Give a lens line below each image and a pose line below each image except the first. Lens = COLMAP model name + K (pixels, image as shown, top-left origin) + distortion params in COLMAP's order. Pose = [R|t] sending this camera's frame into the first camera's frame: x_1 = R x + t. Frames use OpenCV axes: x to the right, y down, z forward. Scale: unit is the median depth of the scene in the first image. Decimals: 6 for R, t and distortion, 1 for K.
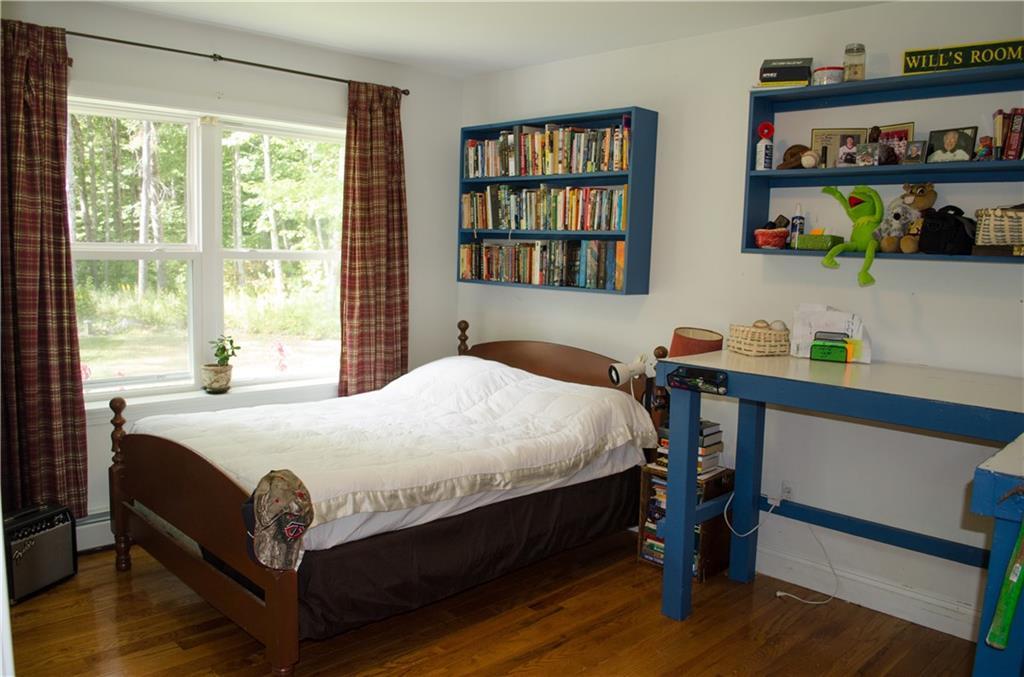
lens RADIAL K [[805.7, 0, 513.1], [0, 805.7, 338.3], [0, 0, 1]] dist [-0.065349, -0.004414]
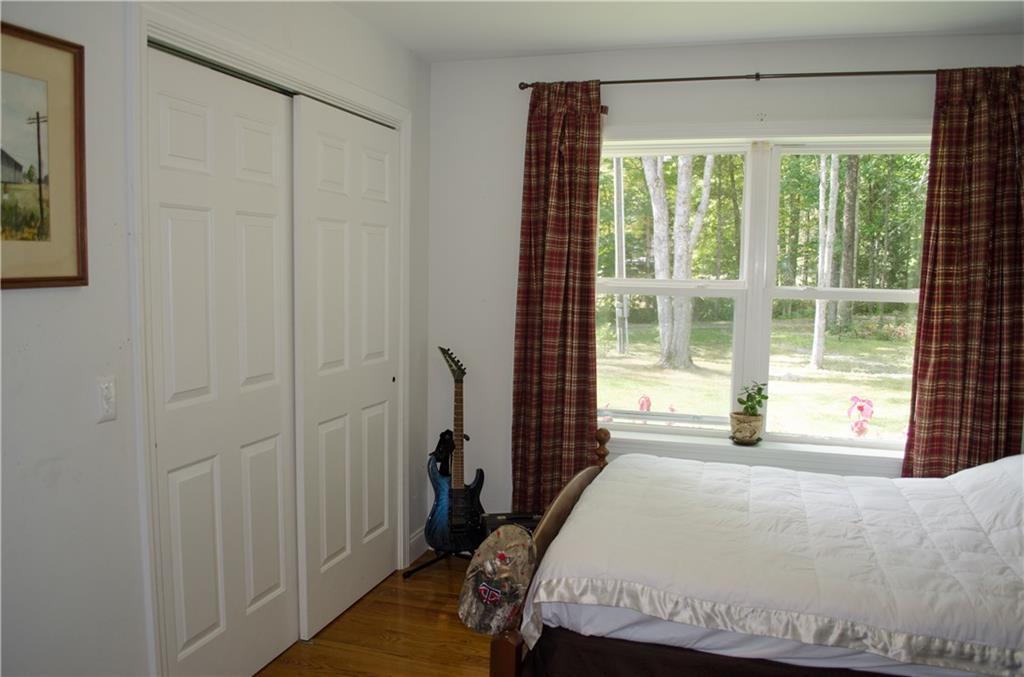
lens RADIAL K [[805.7, 0, 514.0], [0, 805.7, 340.6], [0, 0, 1]] dist [-0.065349, -0.004414]
pose [[0.488432, 0.057784, -0.870687, 0.289101], [-0.102182, 0.994728, 0.008695, -0.030123], [0.866599, 0.084721, 0.491761, 0.318085]]
